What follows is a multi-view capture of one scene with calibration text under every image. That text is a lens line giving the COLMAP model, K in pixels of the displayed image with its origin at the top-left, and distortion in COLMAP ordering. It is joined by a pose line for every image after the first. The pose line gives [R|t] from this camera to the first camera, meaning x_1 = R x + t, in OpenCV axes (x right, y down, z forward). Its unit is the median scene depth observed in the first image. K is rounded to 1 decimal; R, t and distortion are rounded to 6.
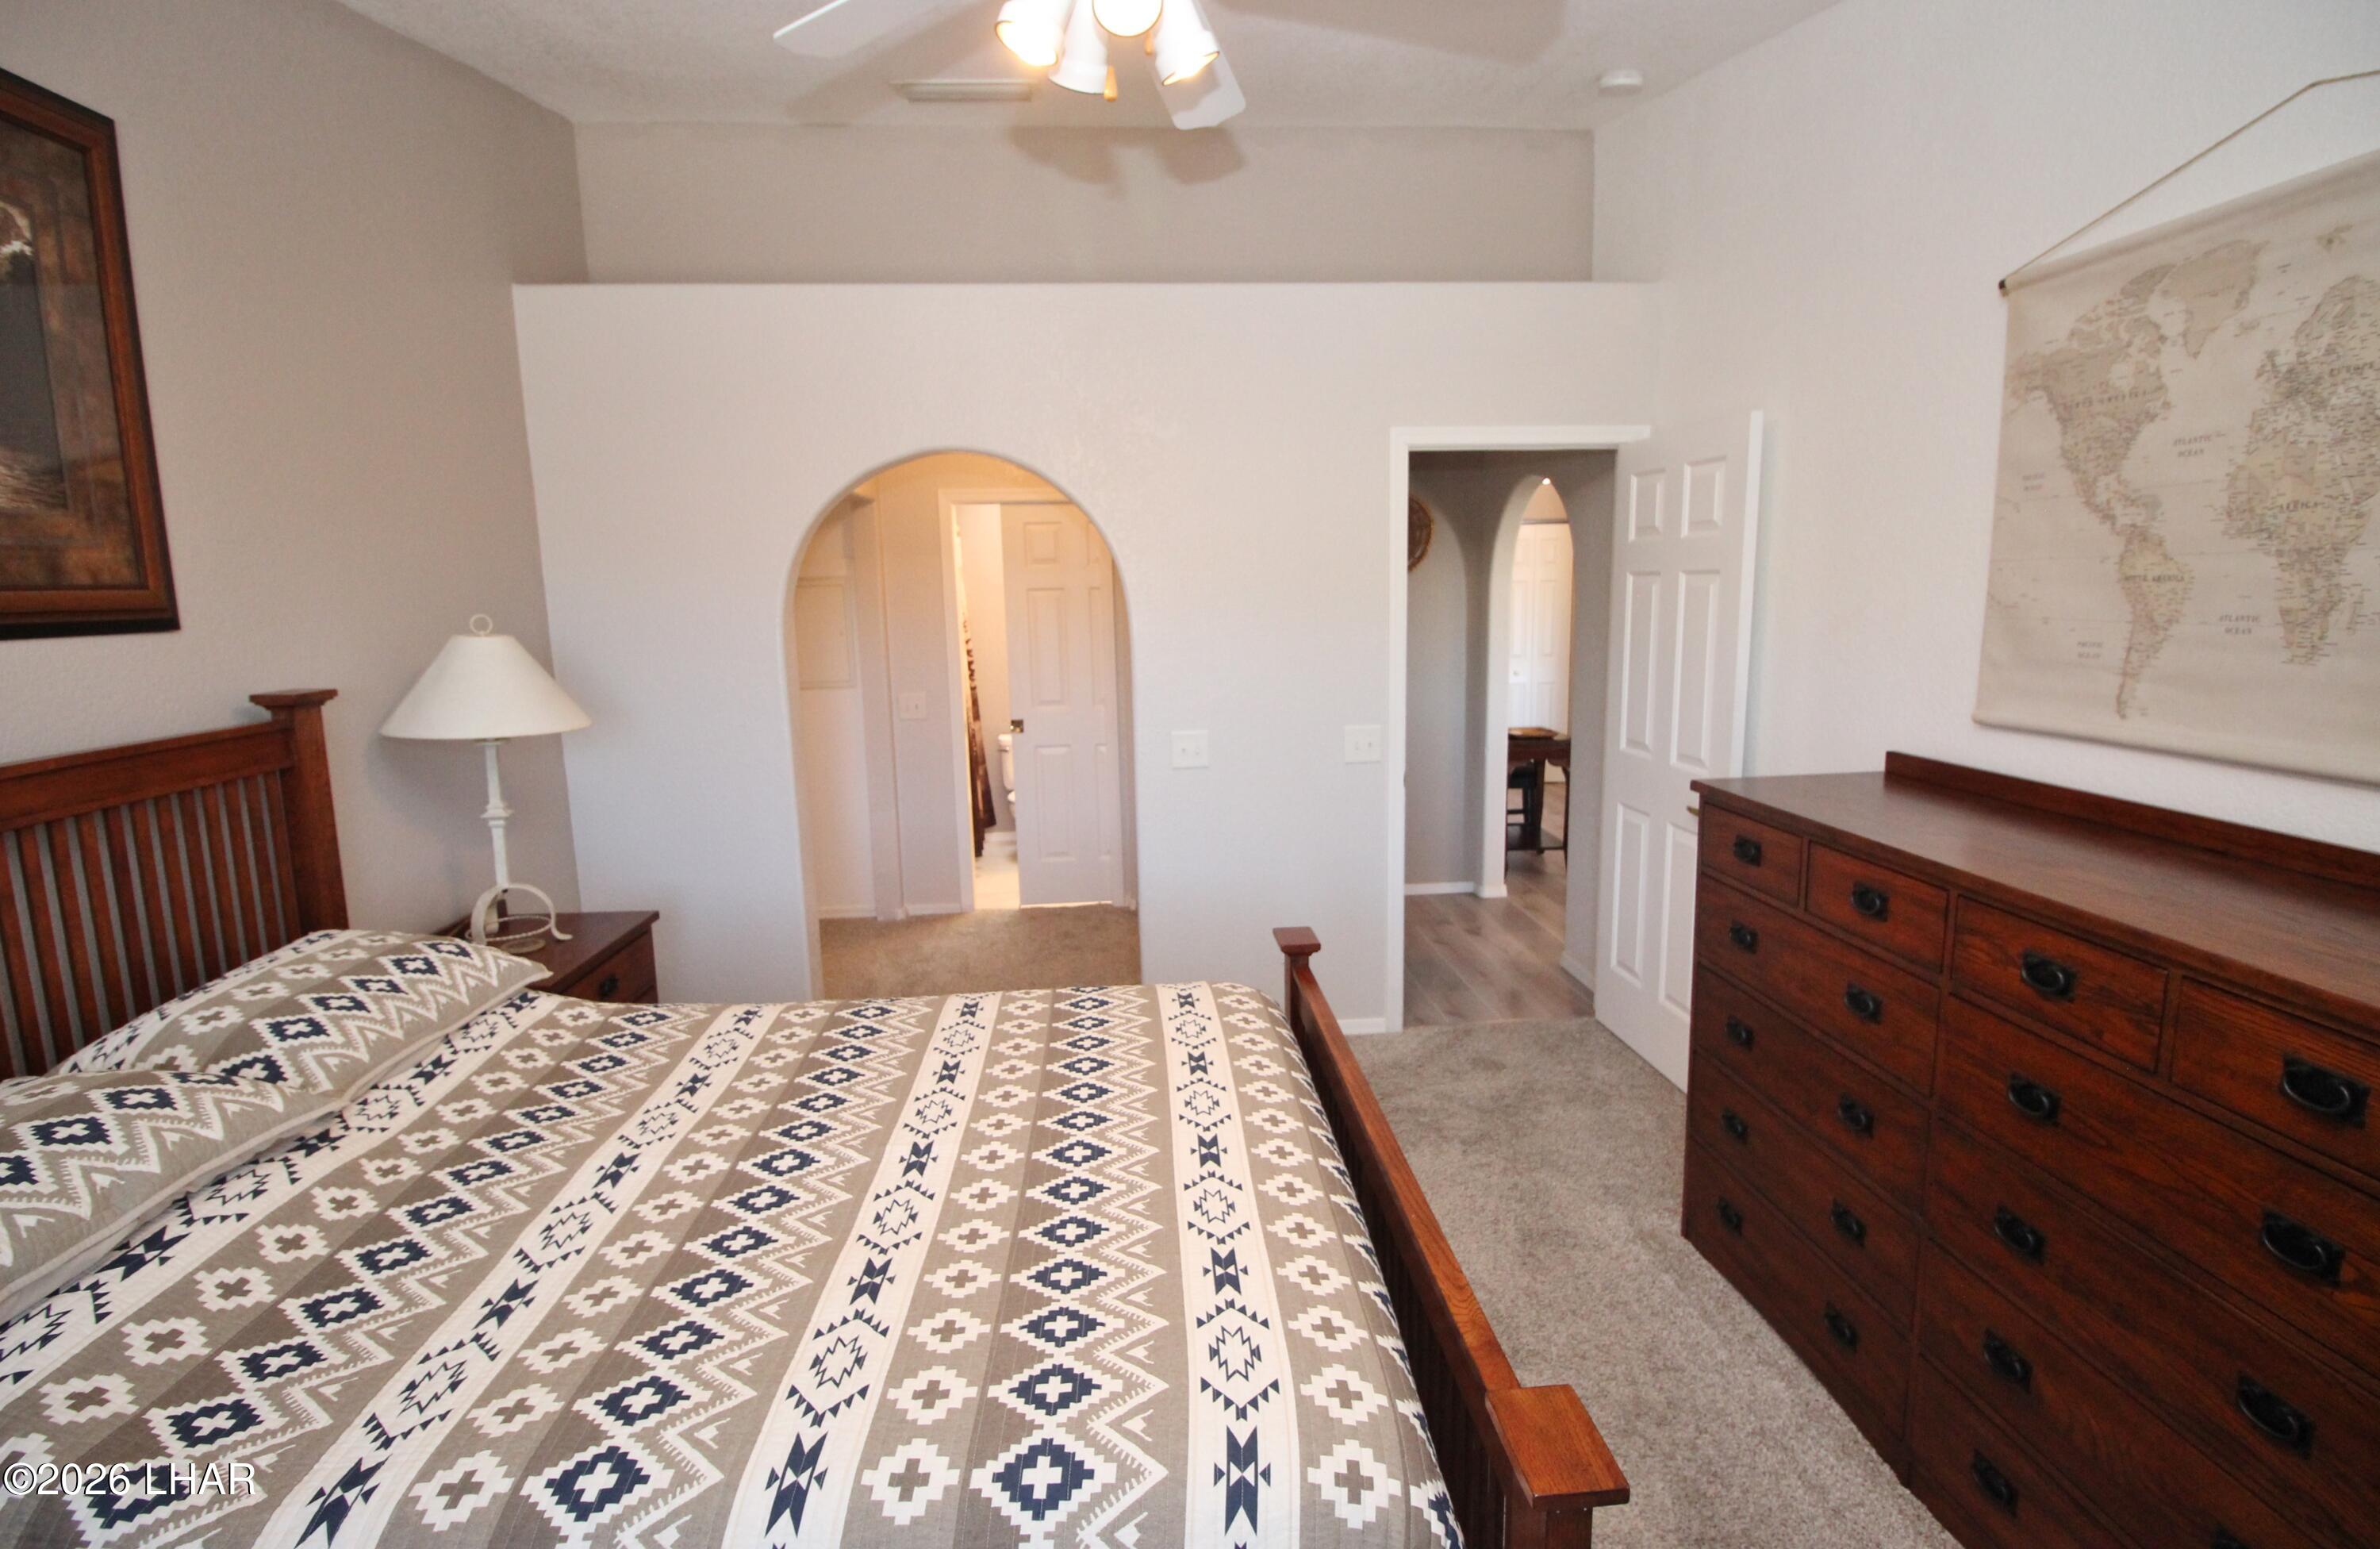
lens RADIAL K [[1117.3, 0, 1194.0], [0, 1117.3, 762.2], [0, 0, 1]] dist [0.001568, -0.013088]
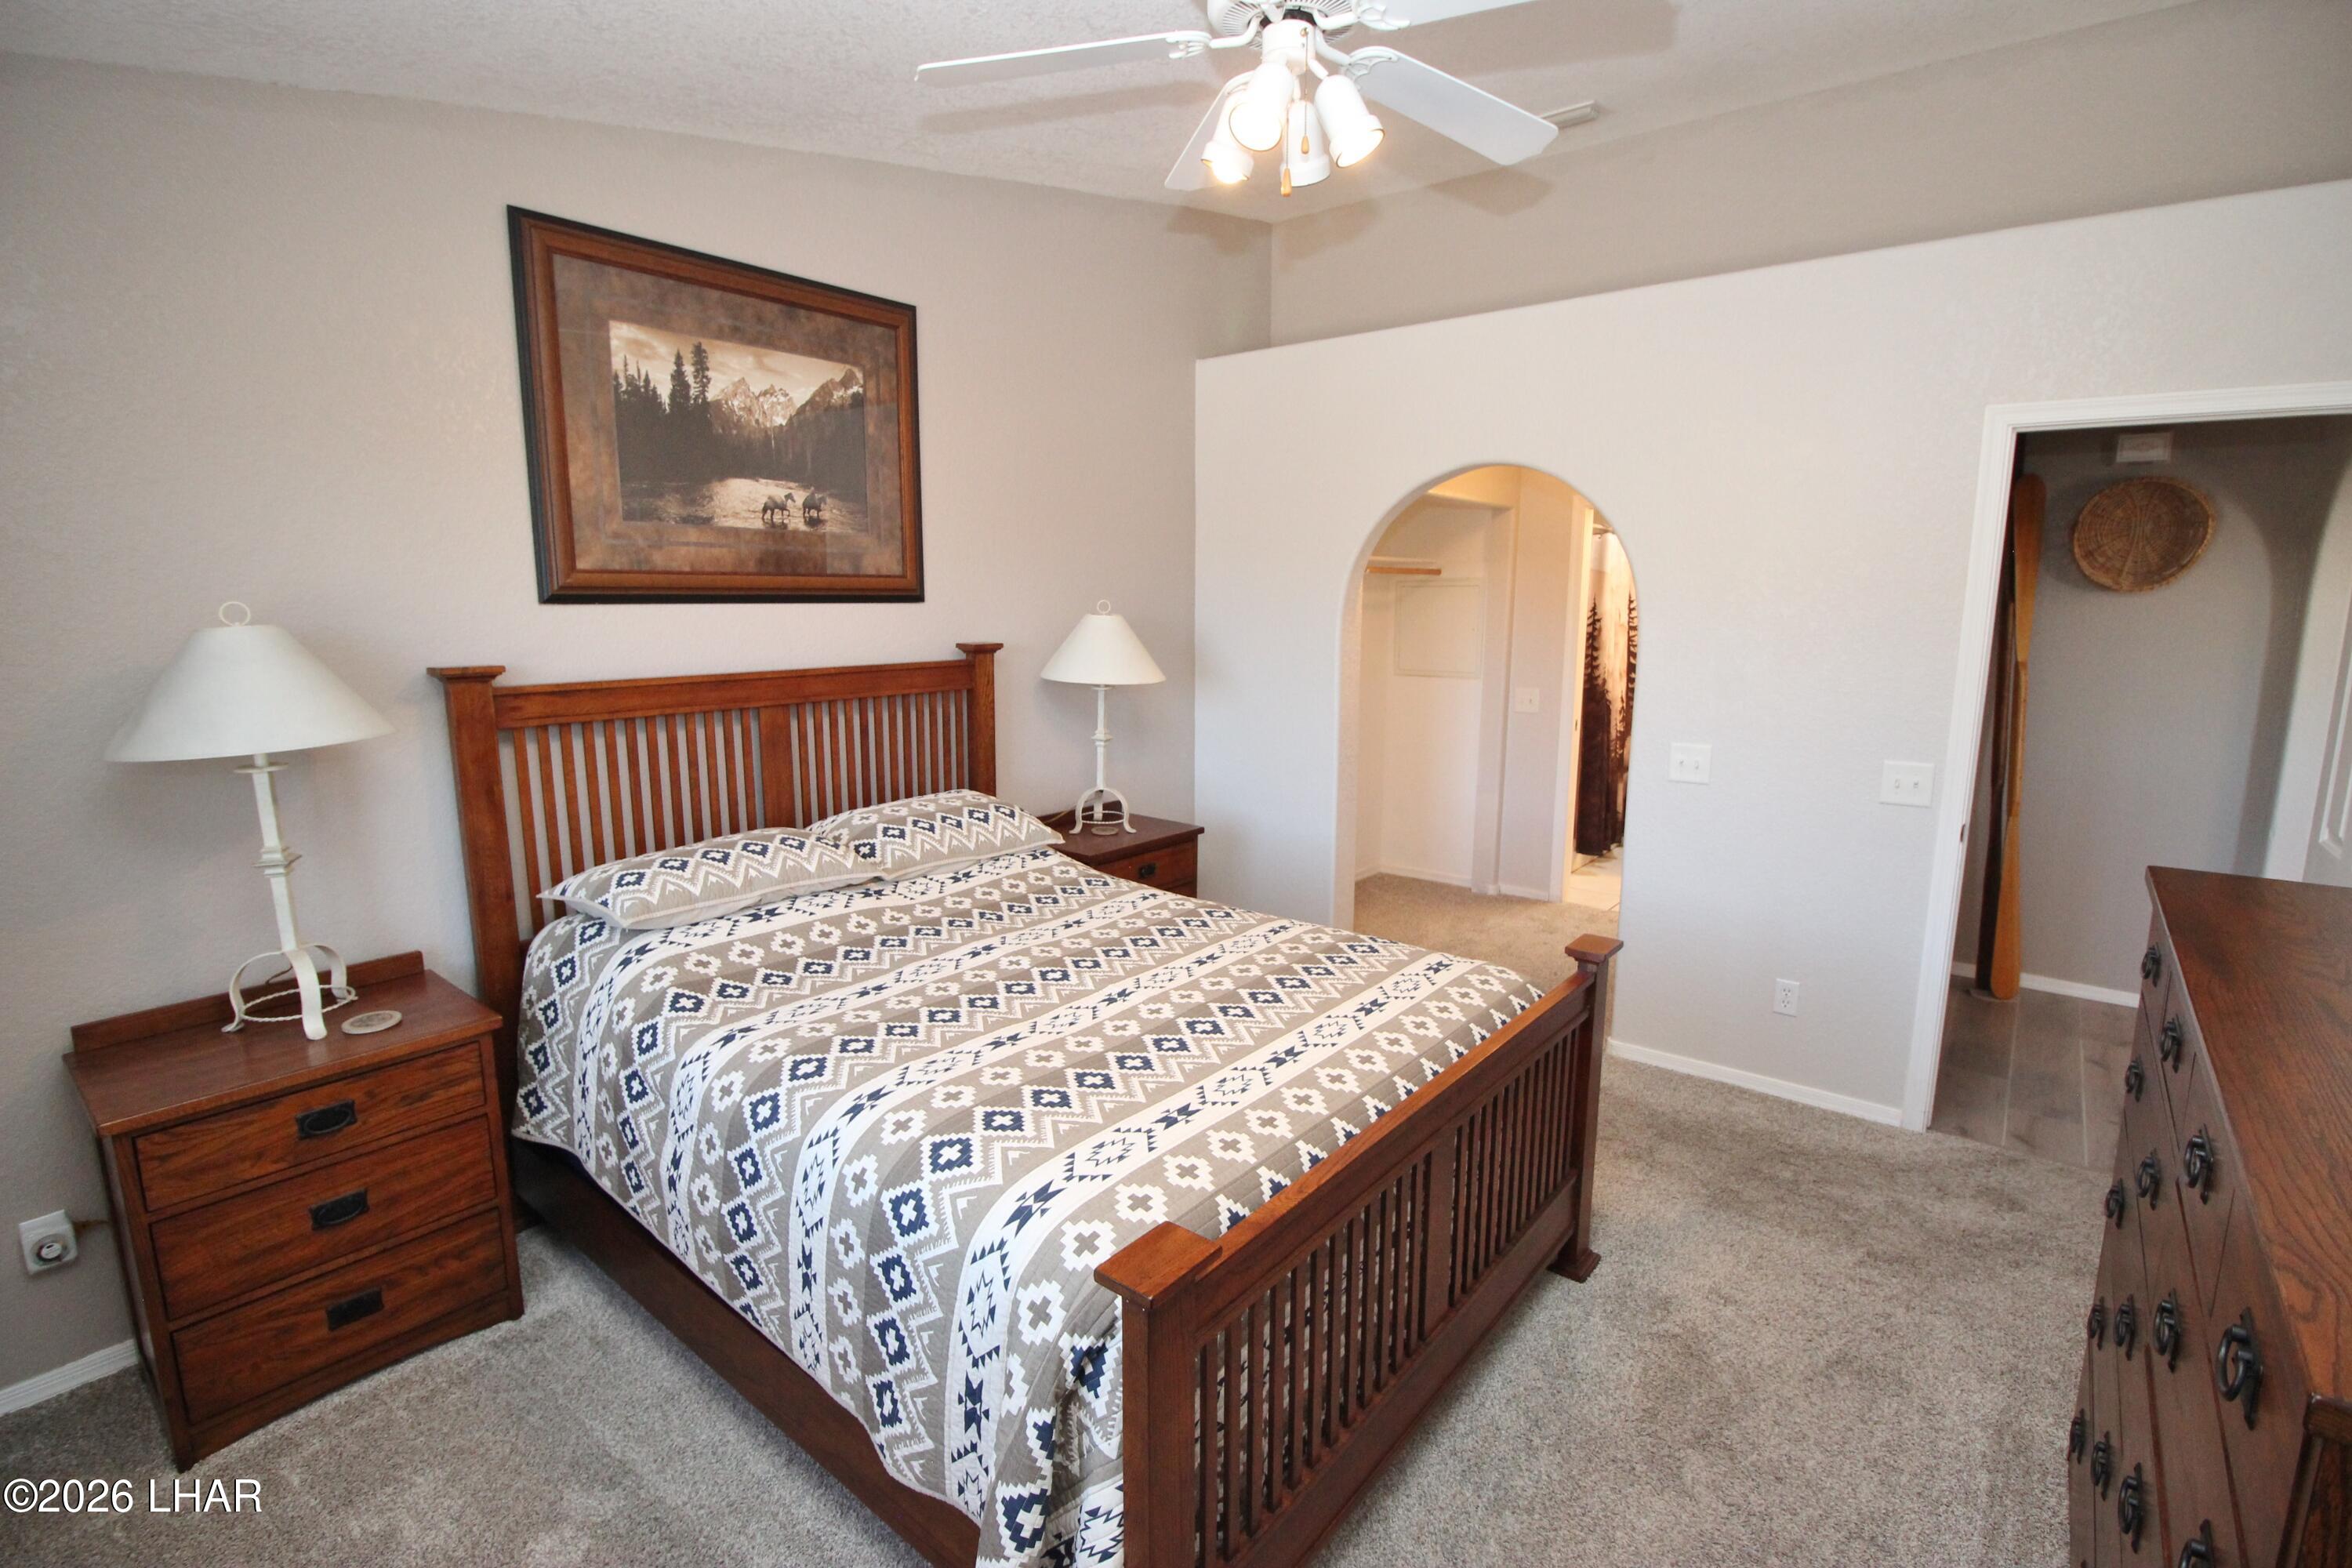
lens RADIAL K [[1082.0, 0, 1181.8], [0, 1082.0, 770.6], [0, 0, 1]] dist [-0.003211, -0.000600]
pose [[0.730978, 0.132663, -0.669382, 0.595420], [-0.124679, 0.990374, 0.060128, -0.012787], [0.670915, 0.039506, 0.740481, 0.042865]]
